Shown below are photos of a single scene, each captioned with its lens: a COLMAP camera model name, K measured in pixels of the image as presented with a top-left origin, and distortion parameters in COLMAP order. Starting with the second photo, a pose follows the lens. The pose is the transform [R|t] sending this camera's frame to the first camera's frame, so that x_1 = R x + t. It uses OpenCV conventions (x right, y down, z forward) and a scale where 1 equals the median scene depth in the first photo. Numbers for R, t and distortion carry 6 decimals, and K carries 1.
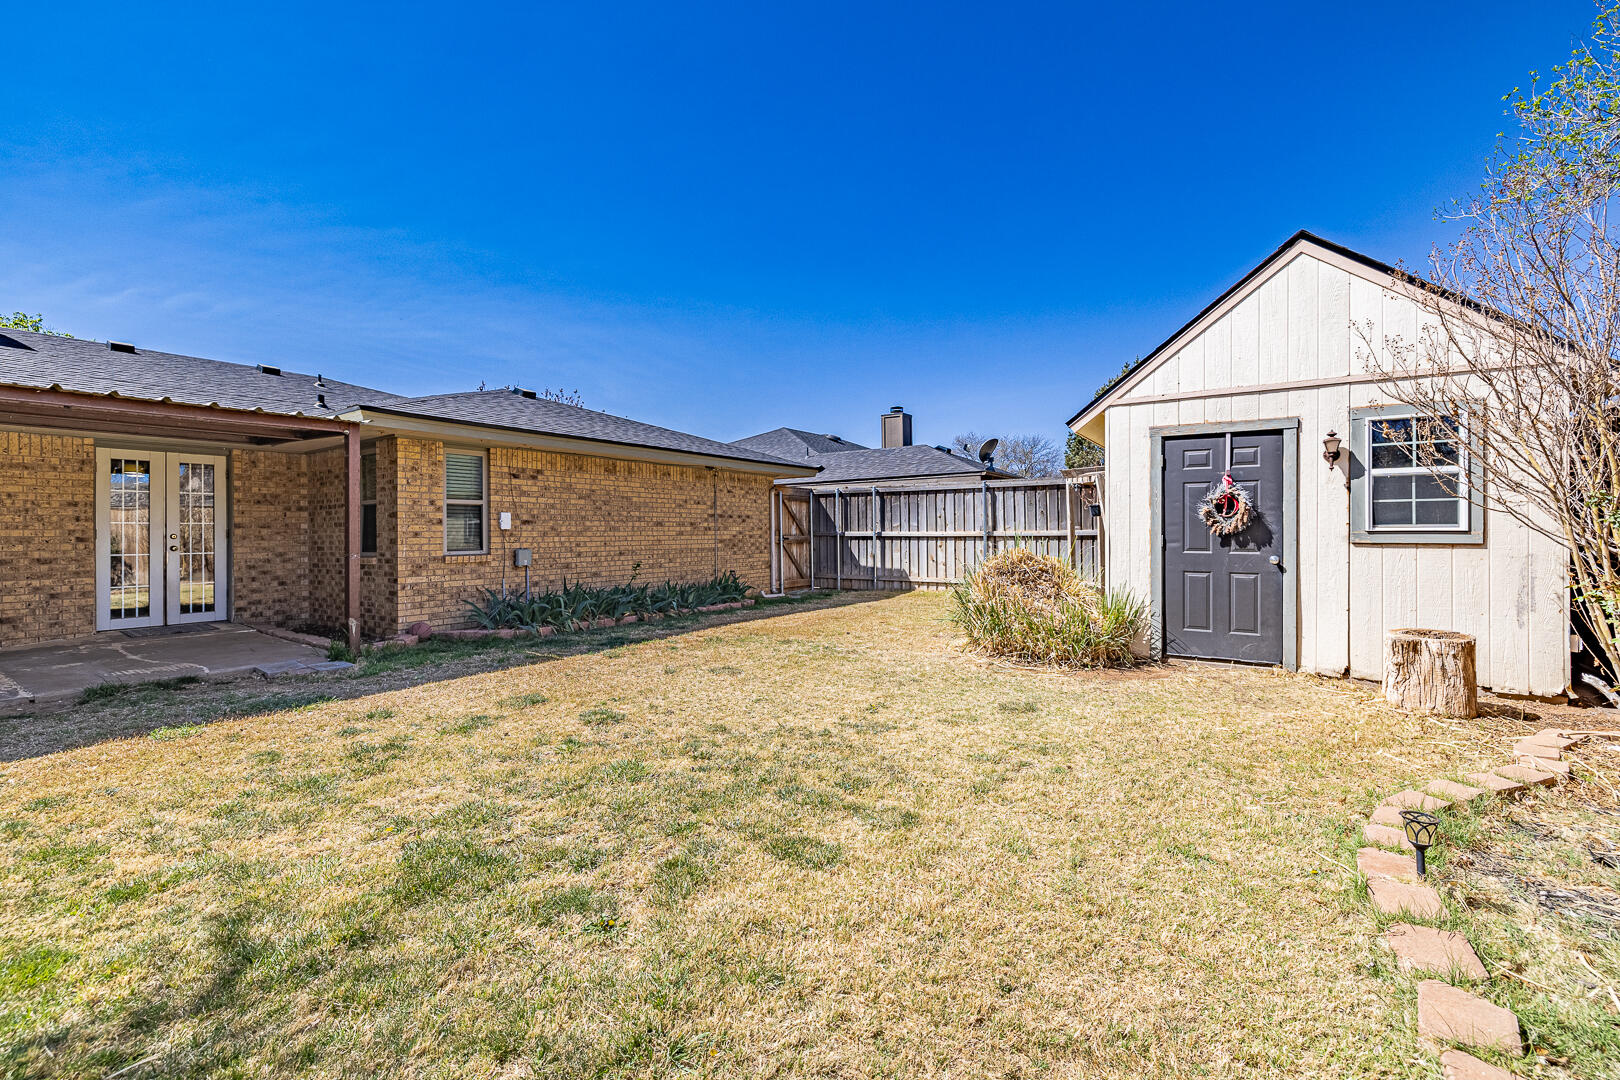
lens RADIAL K [[679.7, 0, 795.5], [0, 679.7, 531.6], [0, 0, 1]] dist [0.001506, -0.001756]
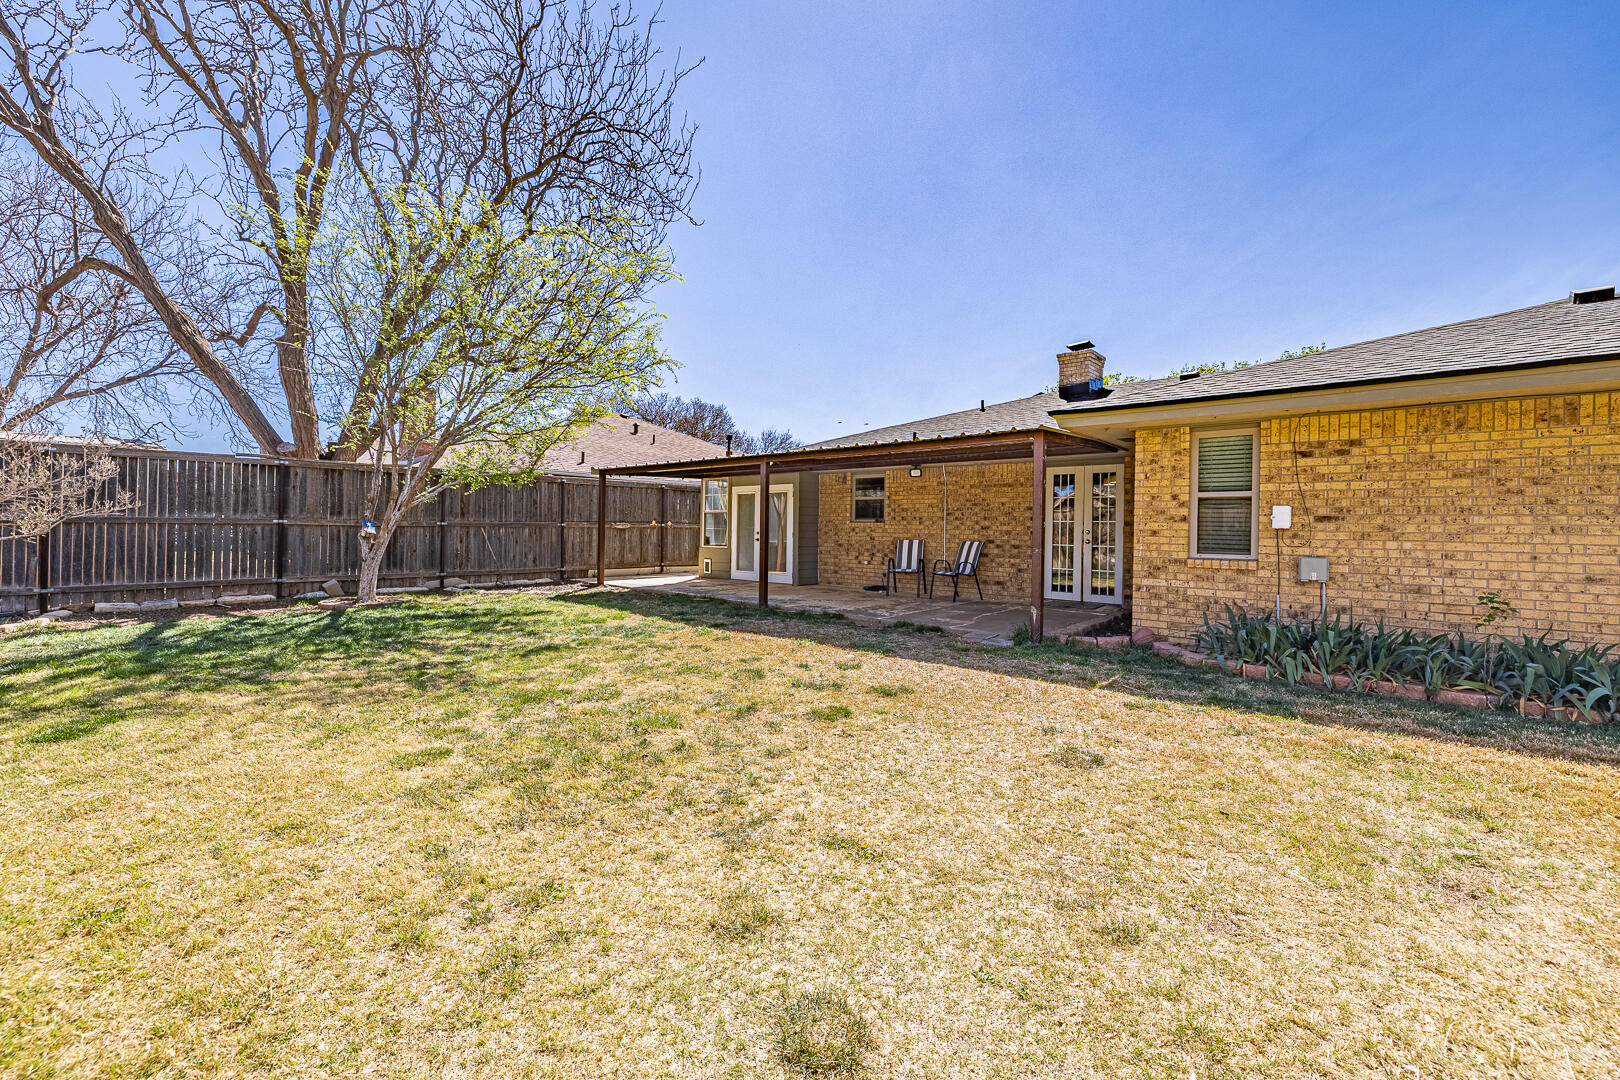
lens RADIAL K [[679.7, 0, 790.4], [0, 679.7, 526.6], [0, 0, 1]] dist [0.001506, -0.001756]
pose [[-0.137220, 0.003625, -0.990534, 0.394756], [-0.012439, 0.999908, 0.005383, -0.002853], [0.990463, 0.013060, -0.137162, 0.600482]]
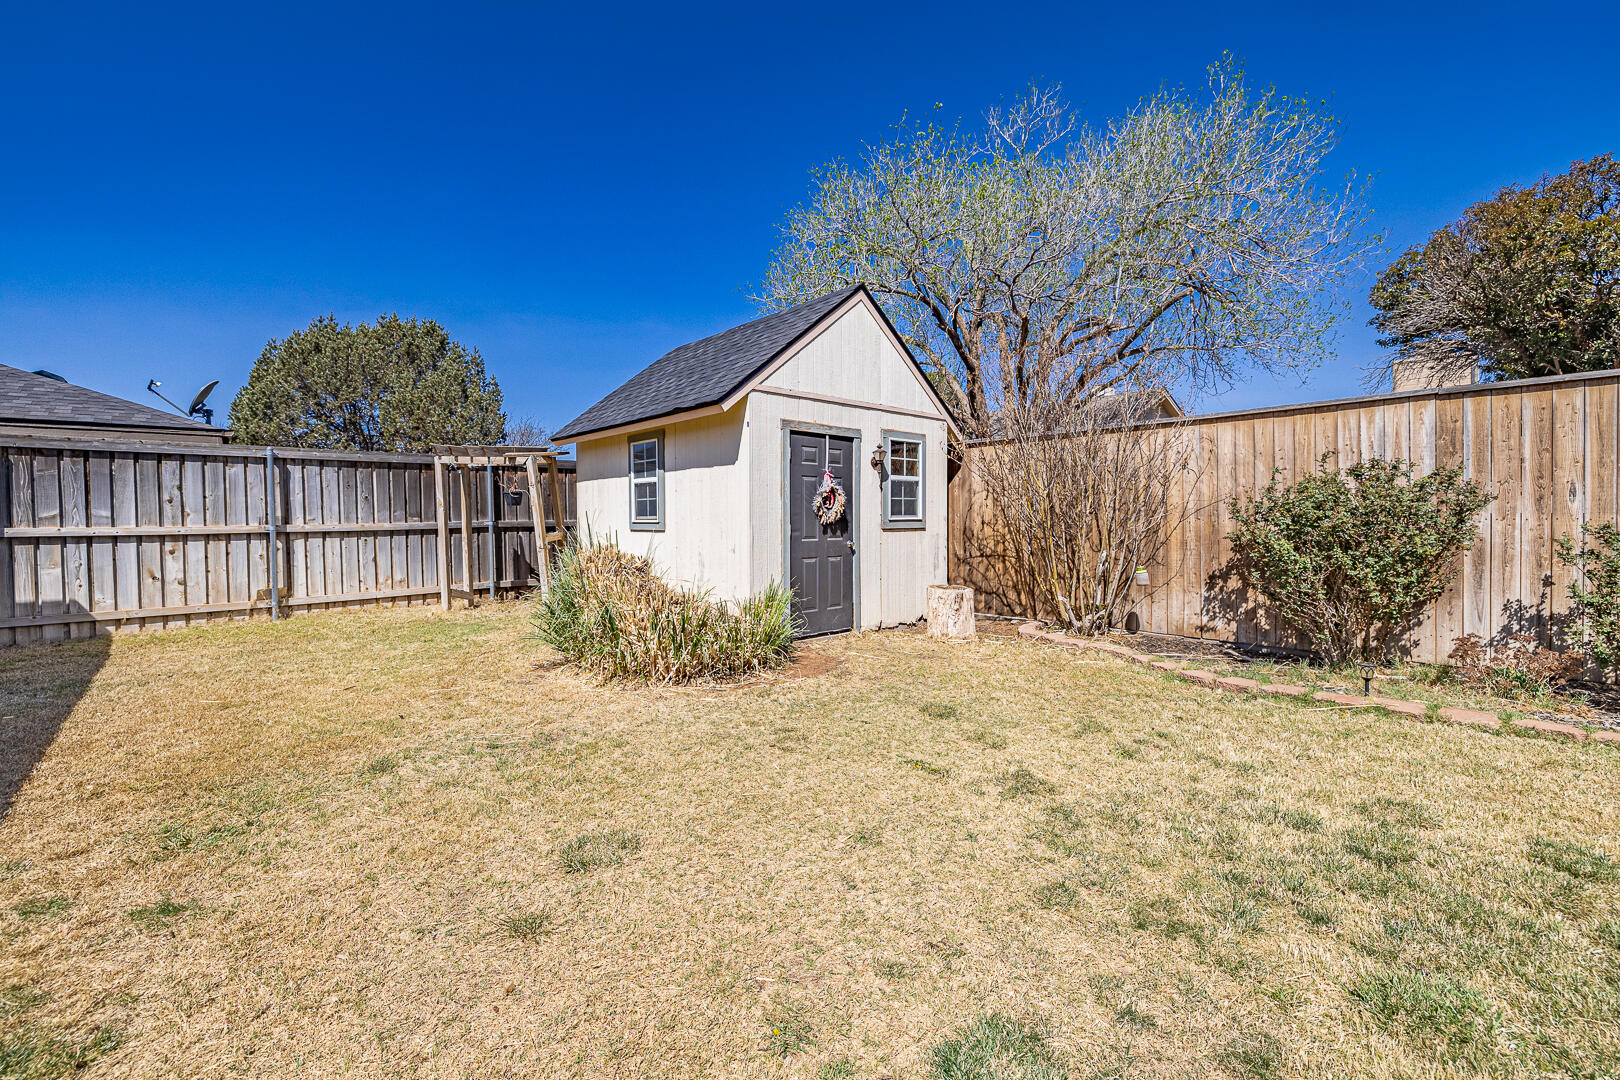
lens RADIAL K [[679.7, 0, 793.5], [0, 679.7, 526.5], [0, 0, 1]] dist [0.001506, -0.001756]
pose [[0.235883, -0.009396, 0.971736, -0.353987], [0.008255, 0.999937, 0.007665, -0.000042], [-0.971746, 0.006214, 0.235945, 0.567409]]
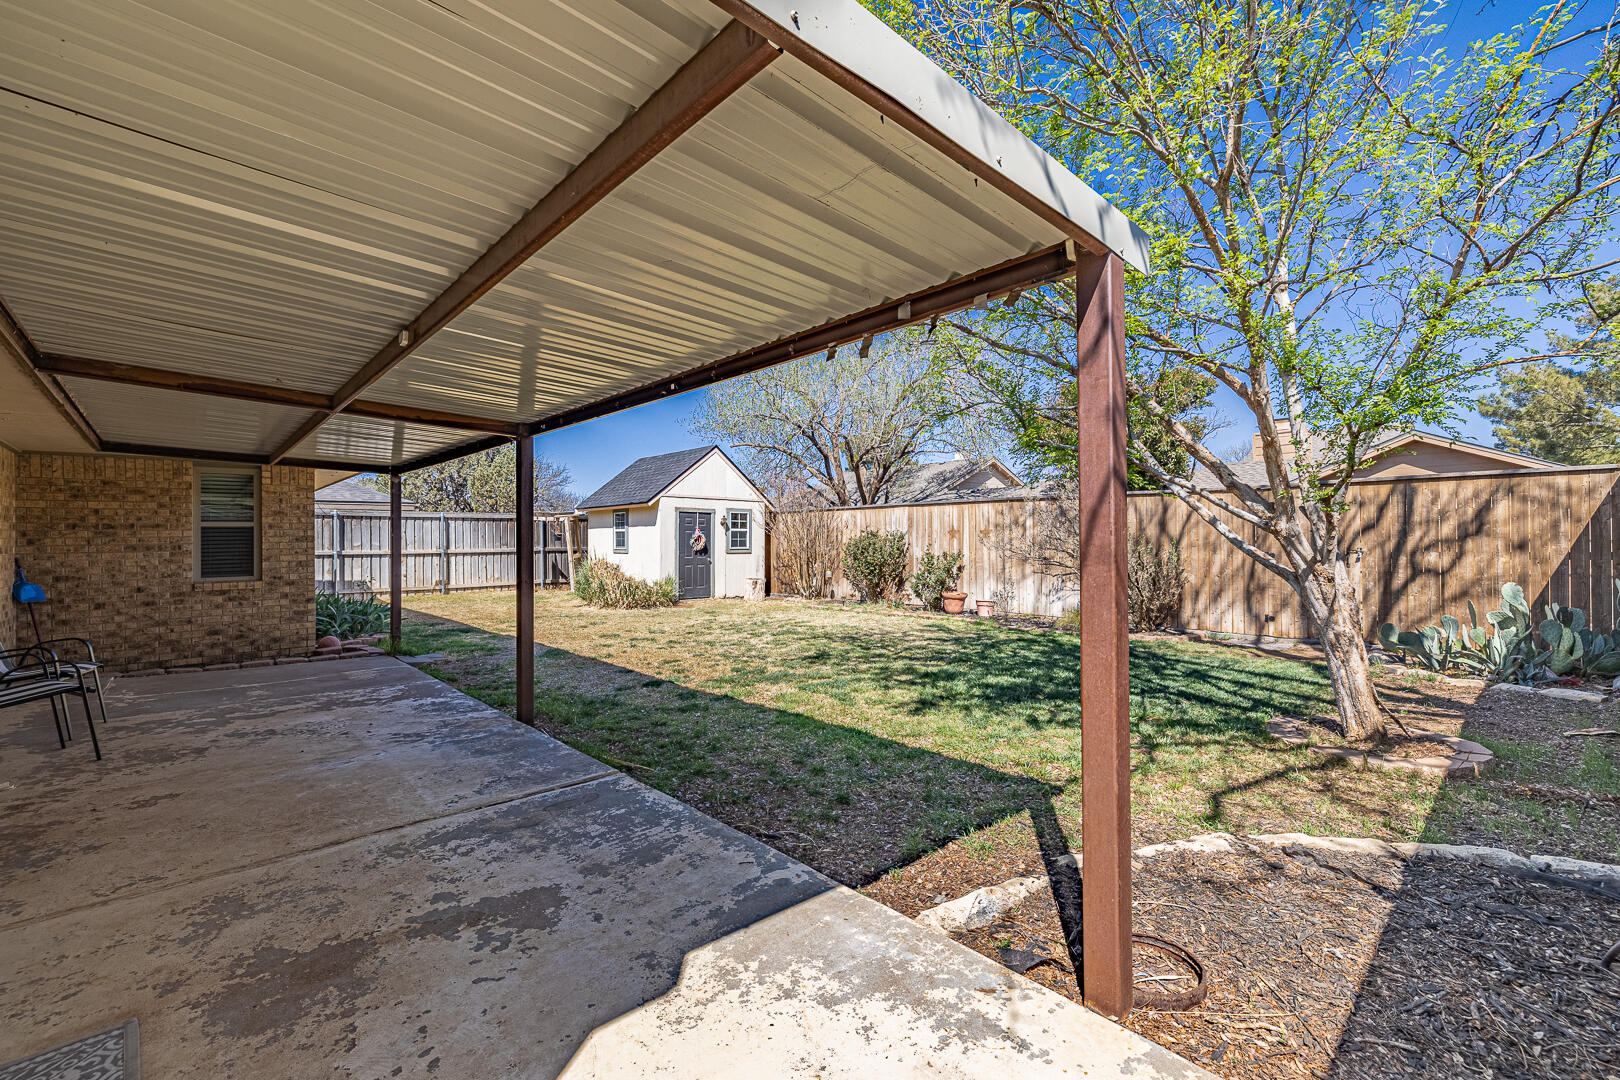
lens RADIAL K [[679.7, 0, 804.4], [0, 679.7, 530.8], [0, 0, 1]] dist [0.001506, -0.001756]
pose [[0.220522, 0.020079, 0.975175, -1.355575], [0.002412, 0.999774, -0.021131, -0.011368], [-0.975379, 0.007012, 0.220424, 0.000511]]
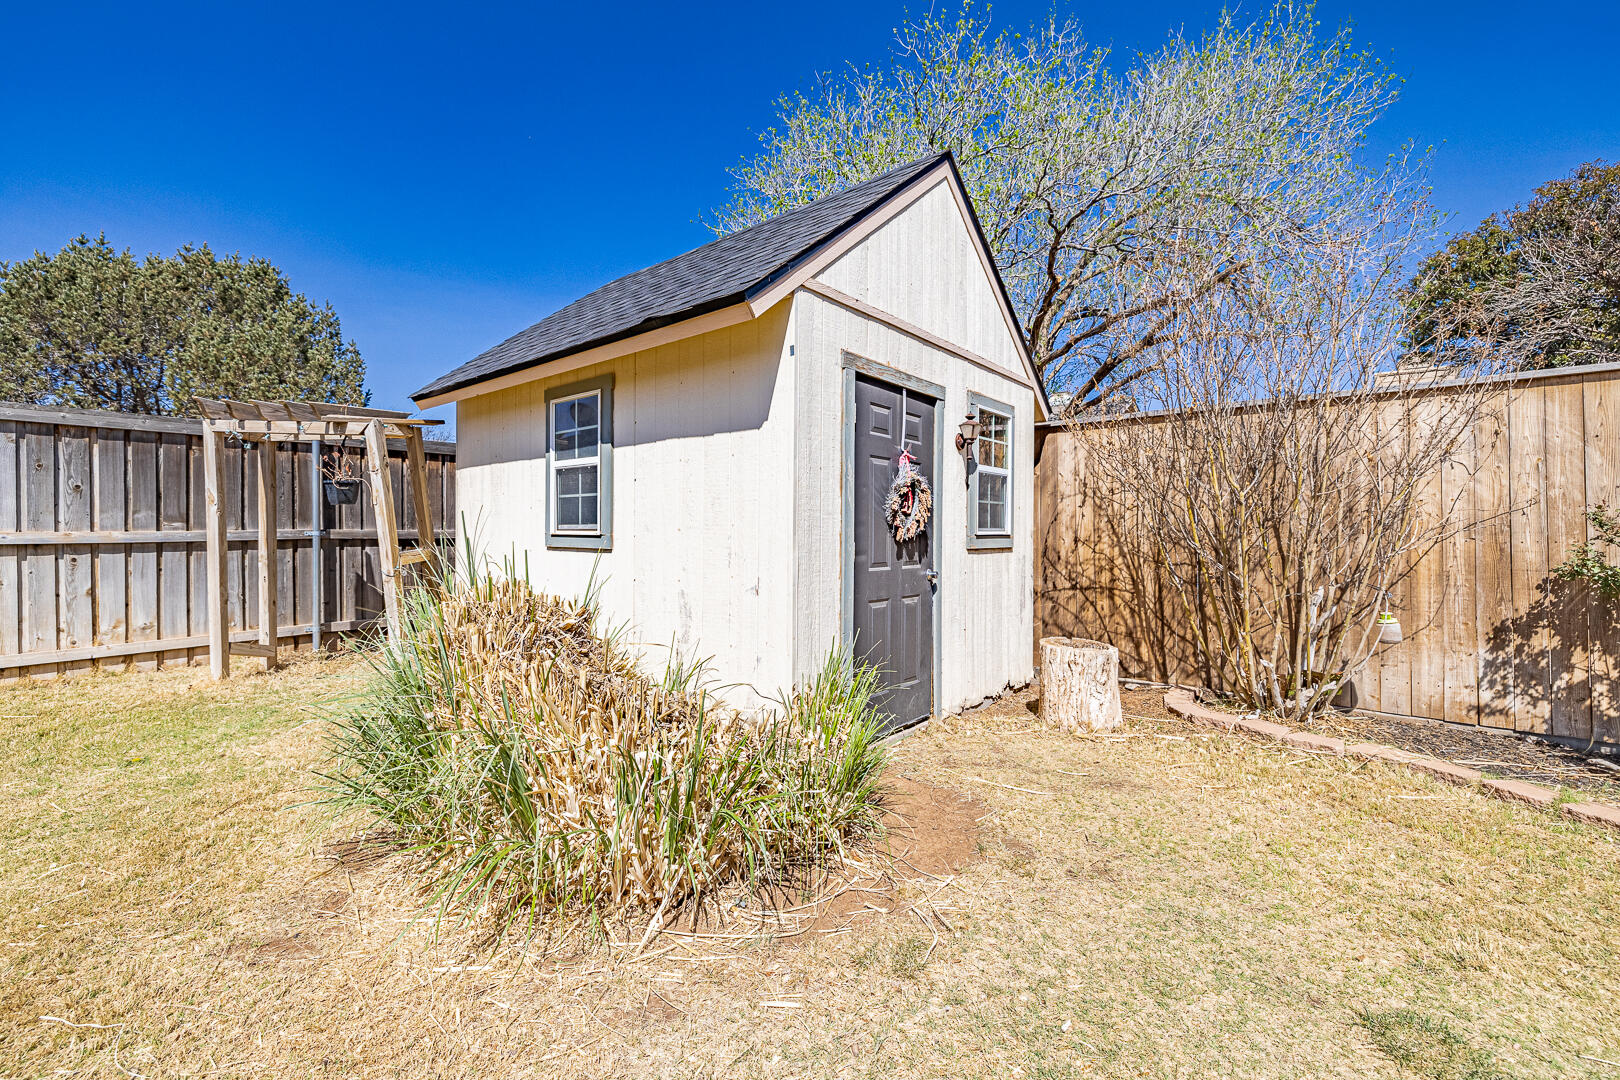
lens RADIAL K [[679.7, 0, 797.0], [0, 679.7, 525.9], [0, 0, 1]] dist [0.001506, -0.001756]
pose [[0.098612, 0.012387, 0.995049, -0.027918], [-0.002199, 0.999923, -0.012230, -0.001082], [-0.995124, -0.000982, 0.098632, 0.749953]]
